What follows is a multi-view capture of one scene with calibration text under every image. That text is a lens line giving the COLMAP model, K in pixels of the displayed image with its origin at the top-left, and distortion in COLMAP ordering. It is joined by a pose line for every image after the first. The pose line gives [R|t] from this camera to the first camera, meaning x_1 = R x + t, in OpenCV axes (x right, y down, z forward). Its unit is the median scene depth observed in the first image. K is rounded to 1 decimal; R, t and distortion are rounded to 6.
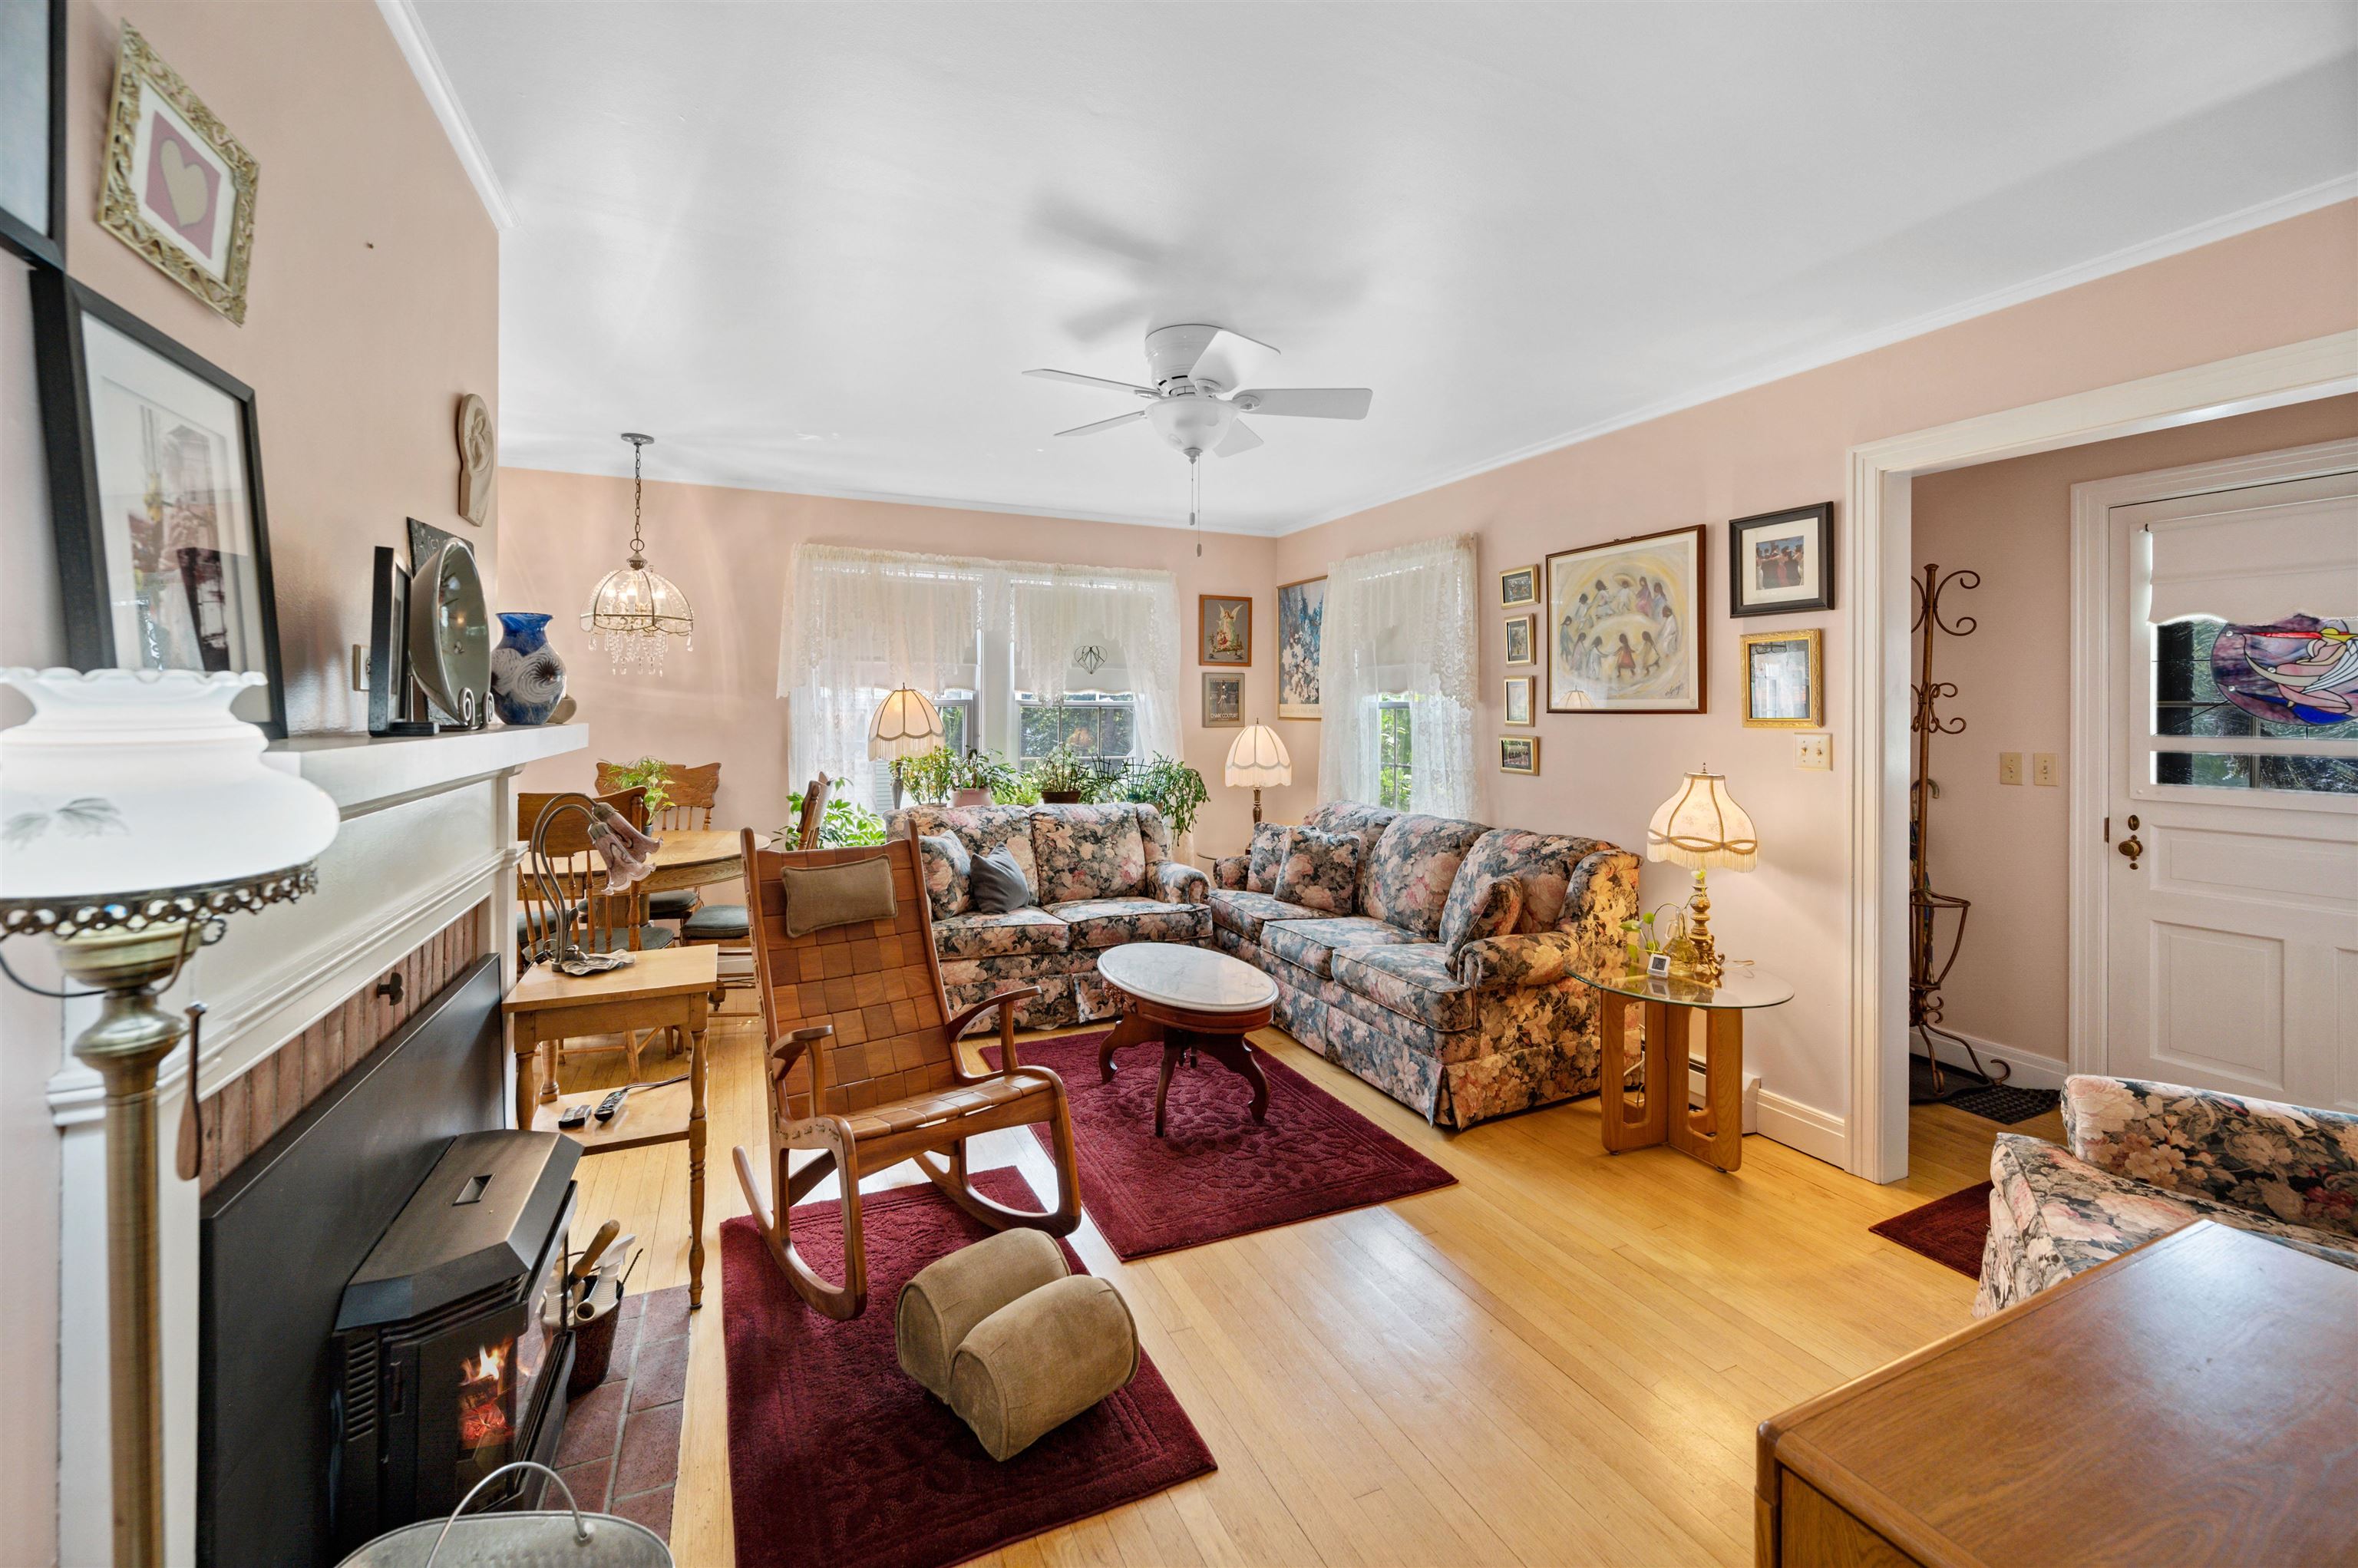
lens RADIAL K [[939.2, 0, 1185.7], [0, 939.2, 712.6], [0, 0, 1]] dist [0.001359, -0.000564]
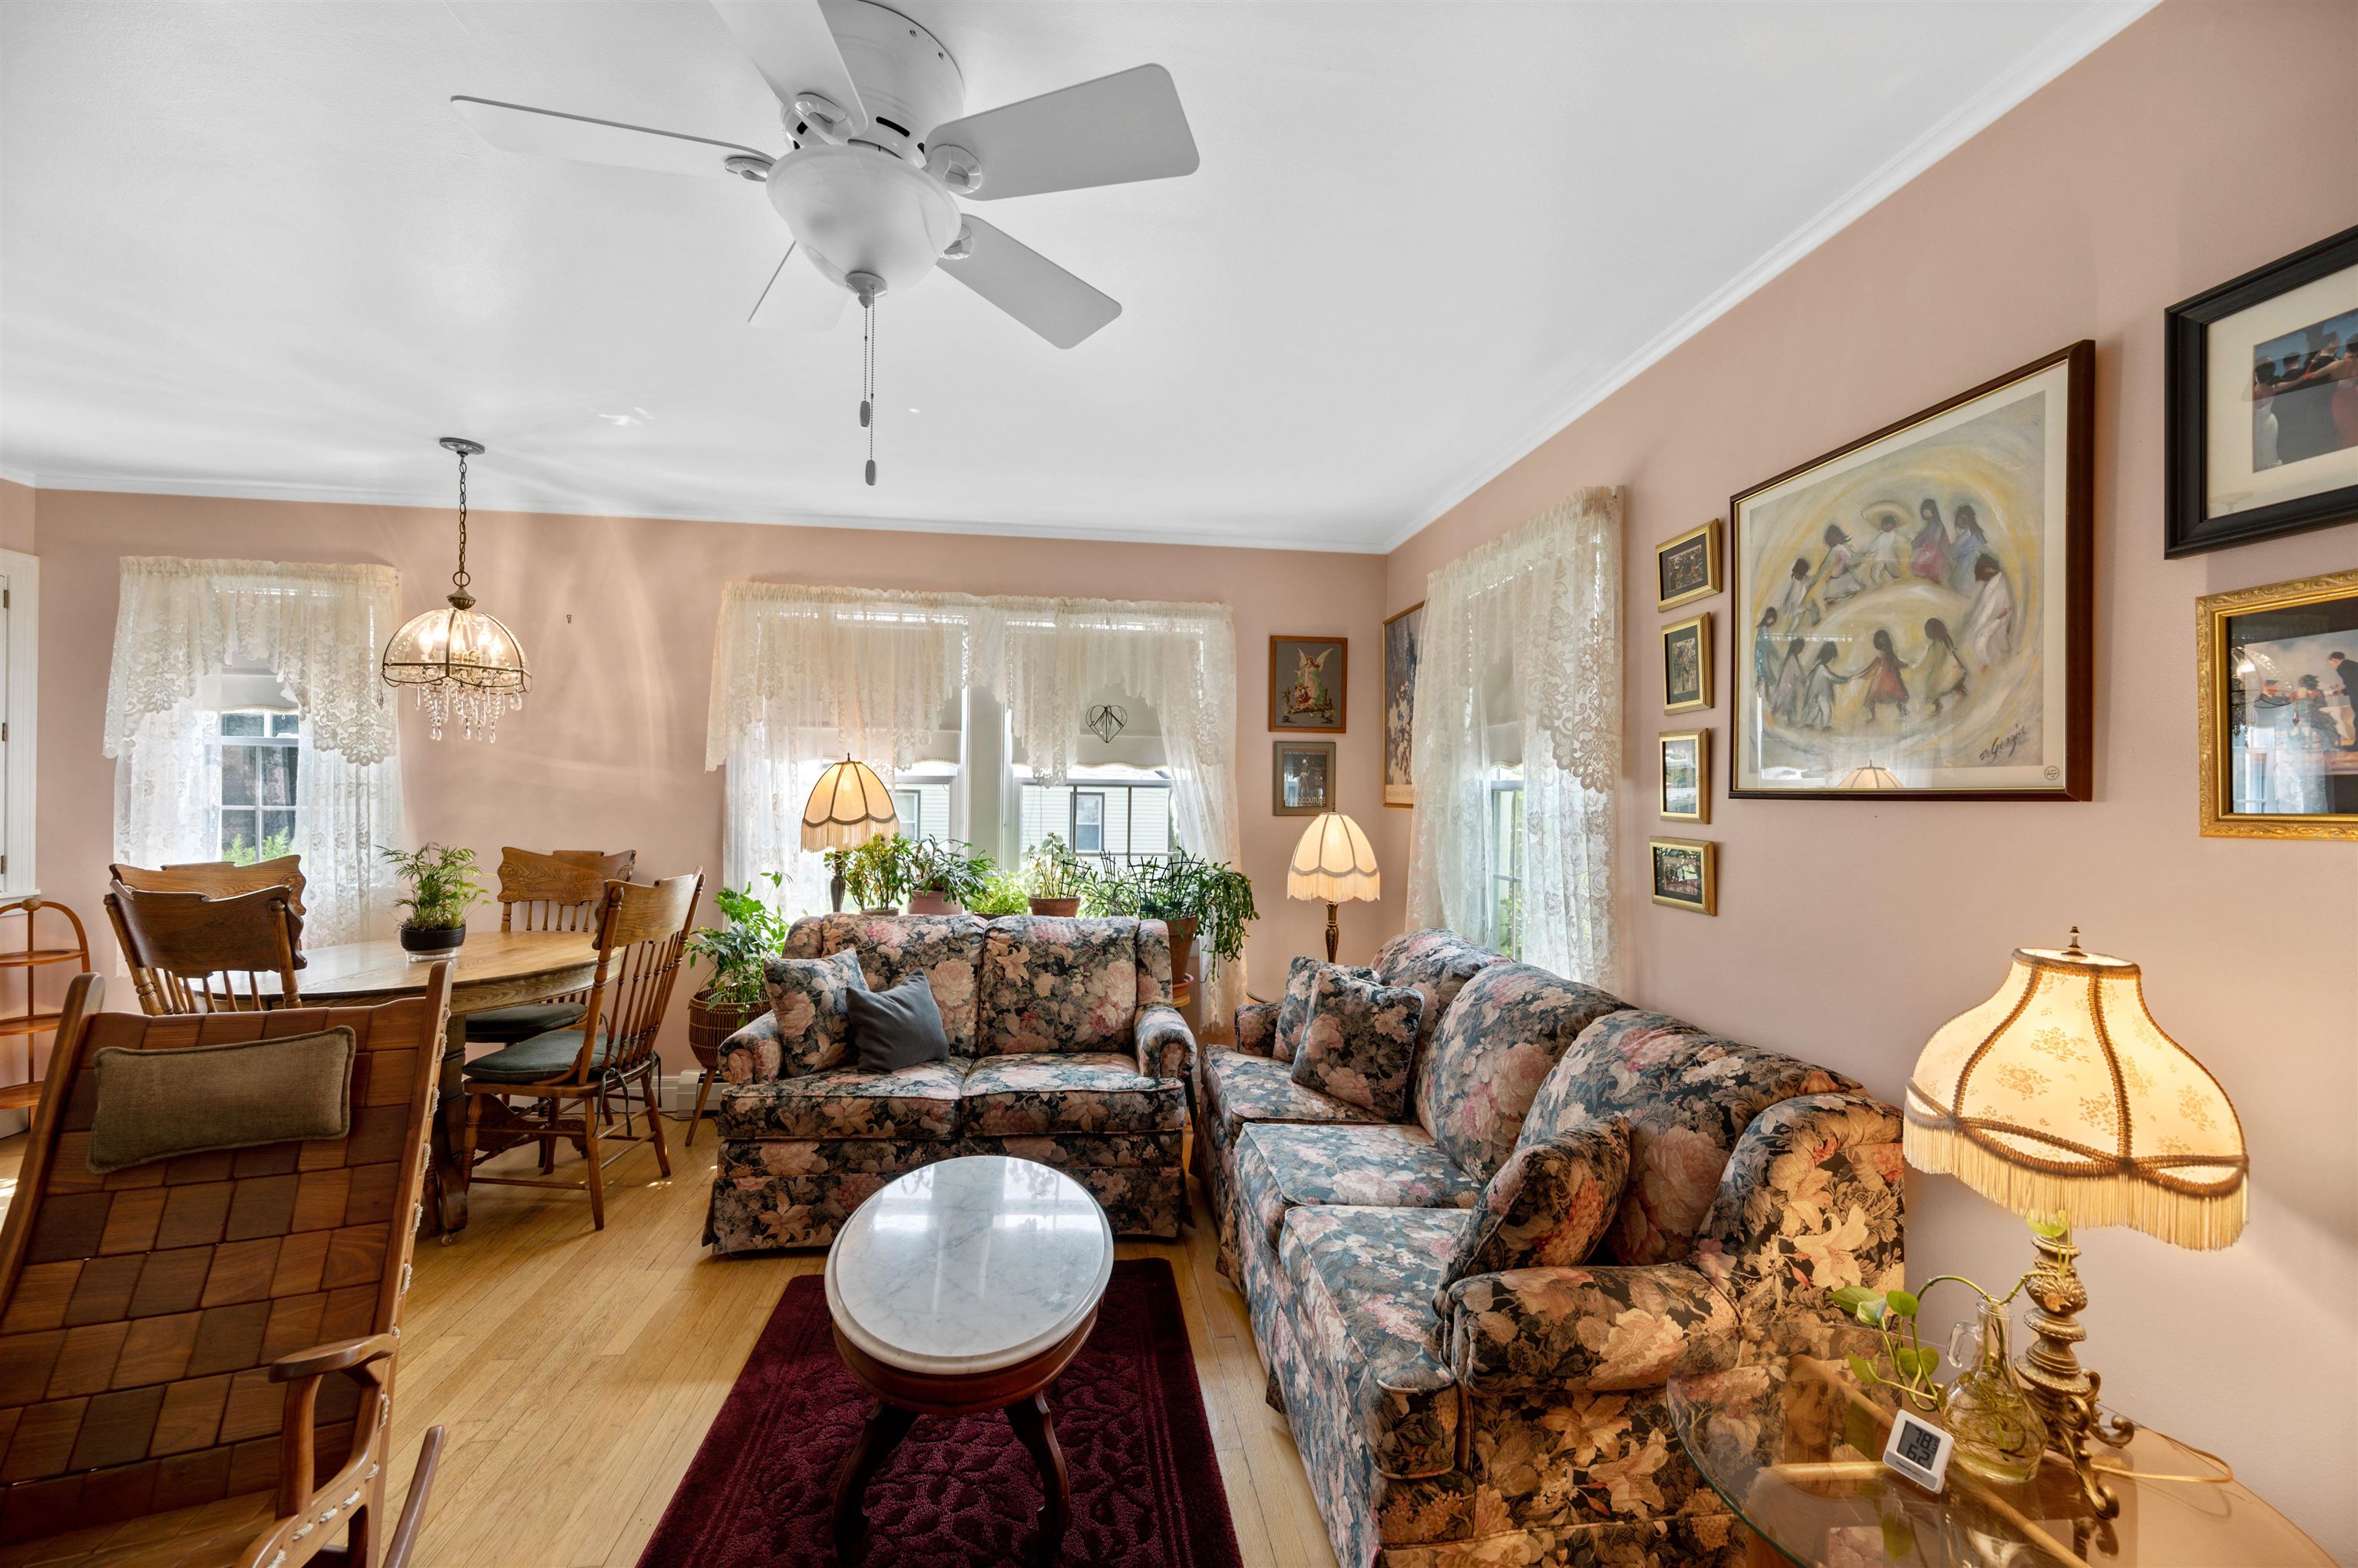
lens RADIAL K [[939.2, 0, 1186.0], [0, 939.2, 802.5], [0, 0, 1]] dist [0.001359, -0.000564]
pose [[0.959224, 0.010211, -0.282463, 0.234558], [-0.008928, 0.999943, 0.005827, 0.002444], [0.282507, -0.003068, 0.959260, 0.398282]]
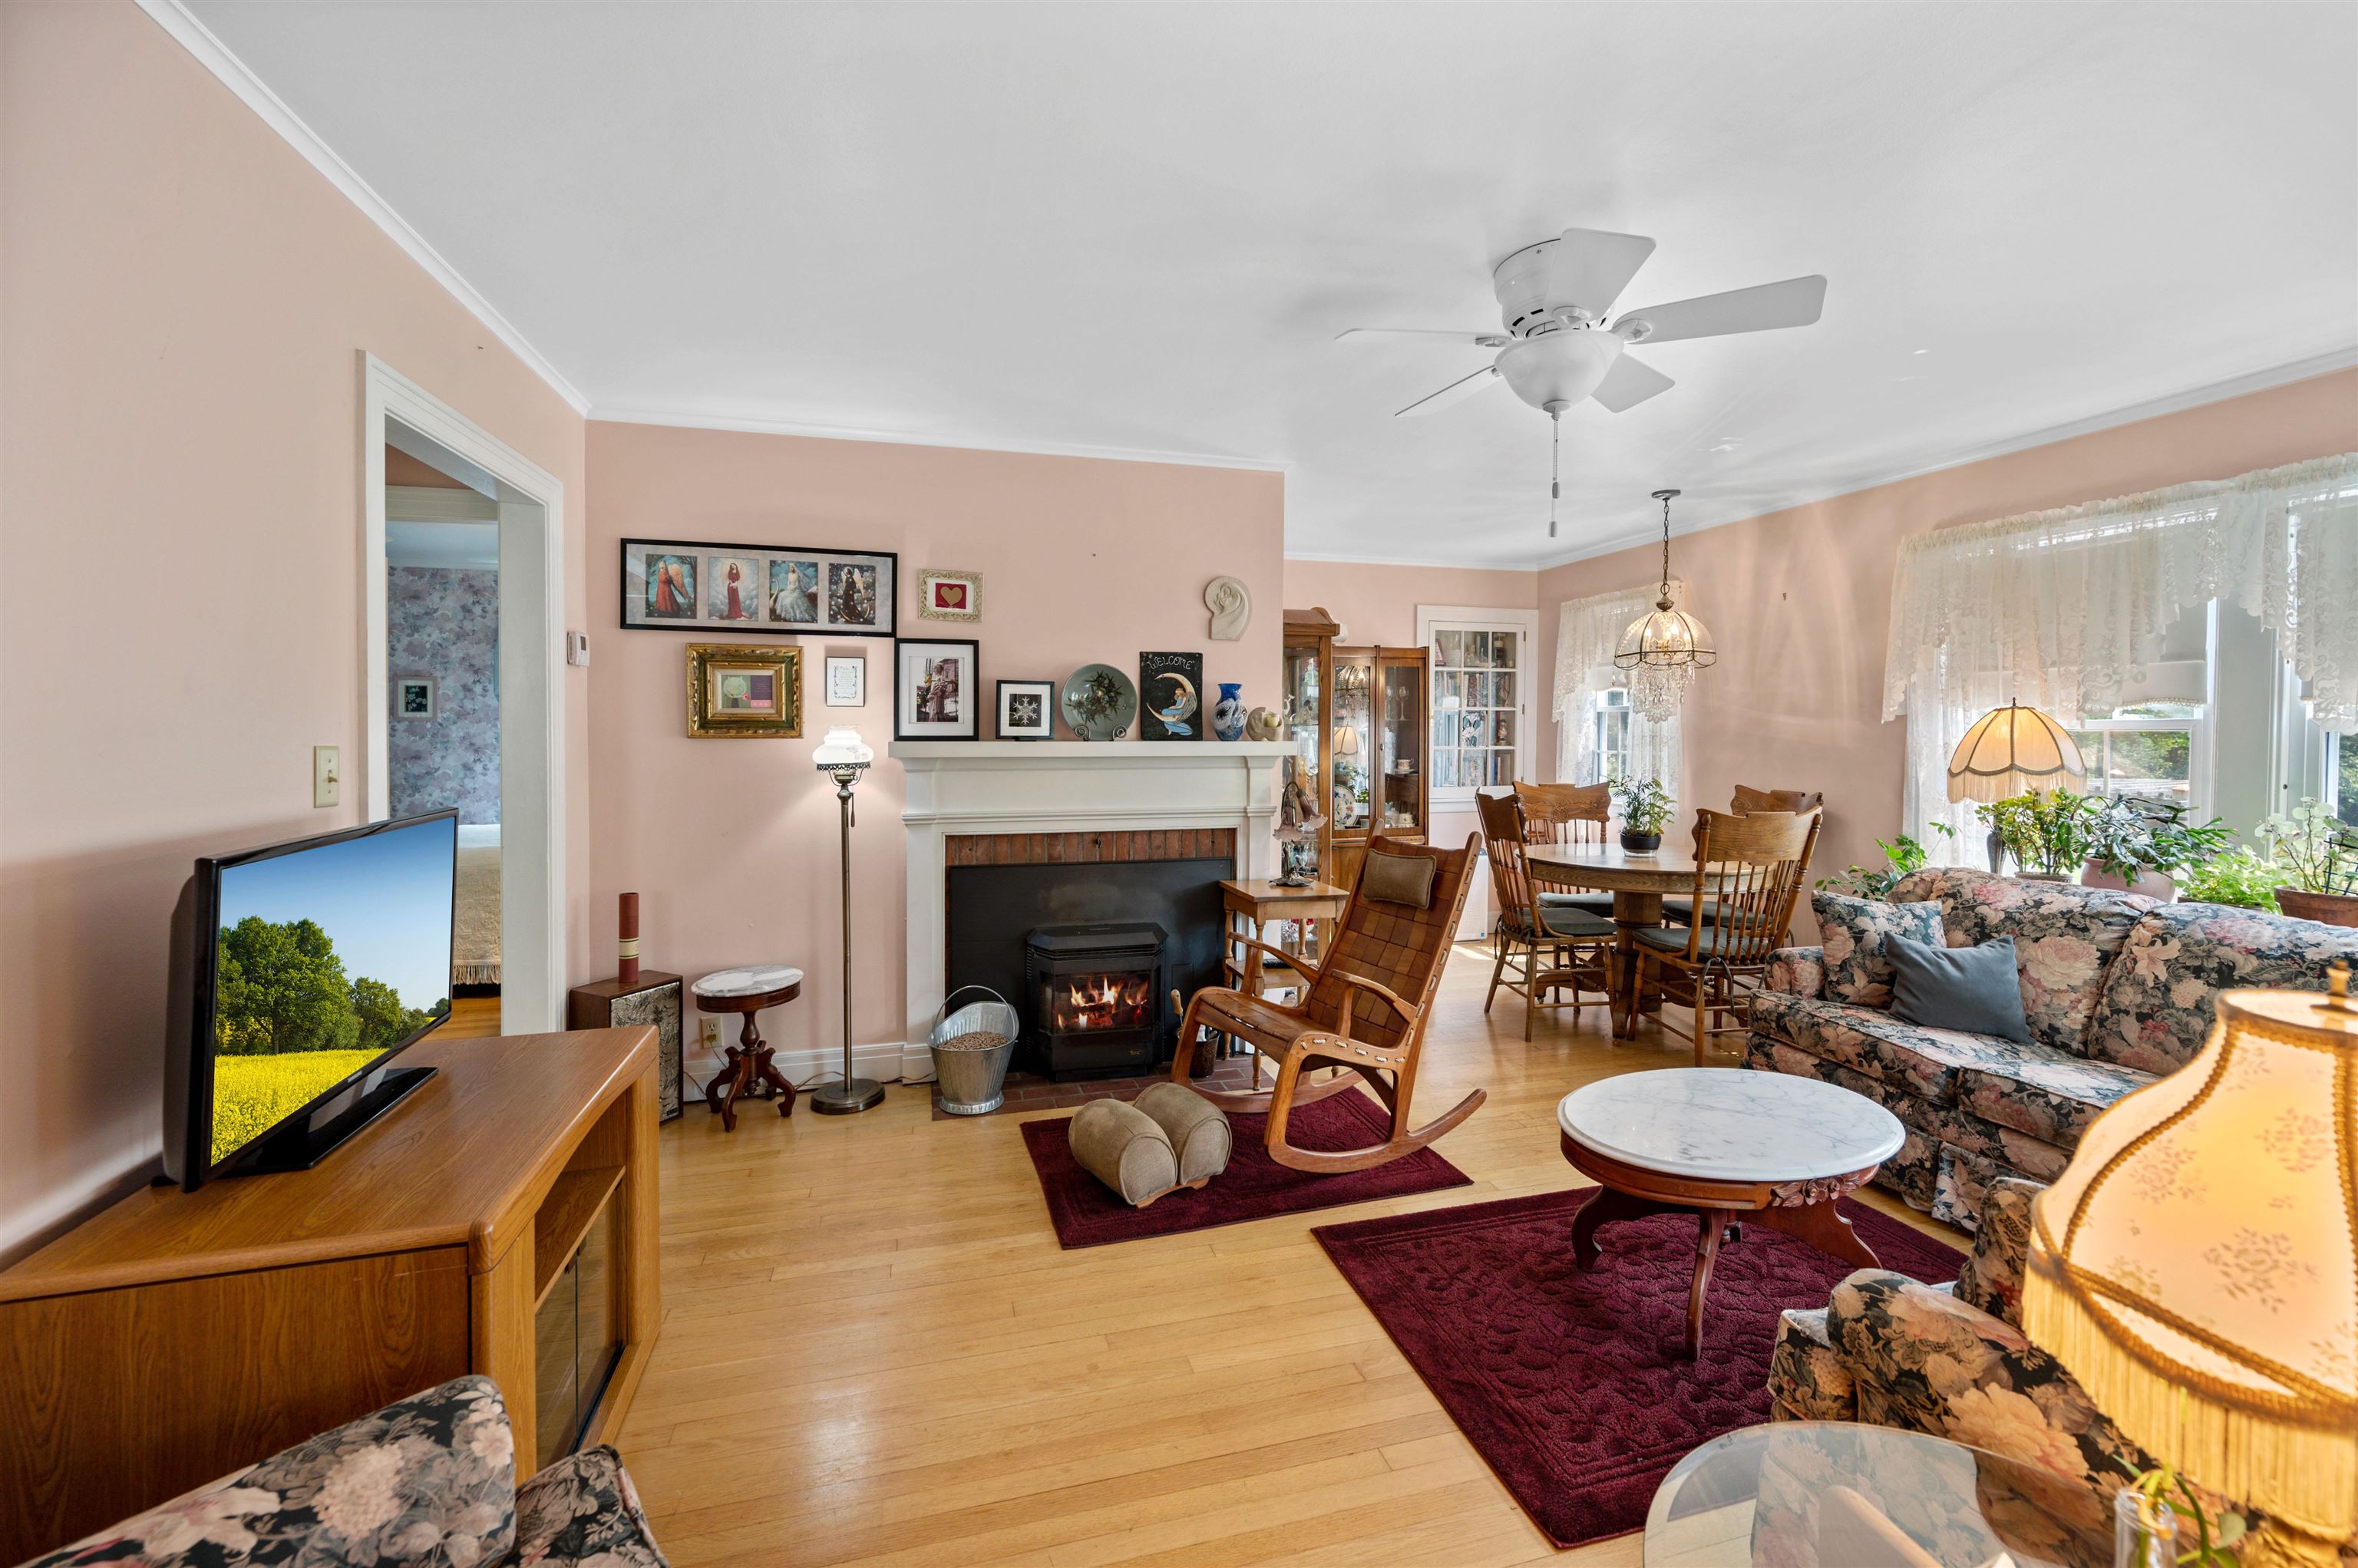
lens RADIAL K [[939.2, 0, 1177.5], [0, 939.2, 746.6], [0, 0, 1]] dist [0.001359, -0.000564]
pose [[-0.144539, 0.009464, -0.989454, 0.606886], [-0.007532, 0.999915, 0.010664, 0.002418], [0.989470, 0.008994, -0.144456, 0.578885]]
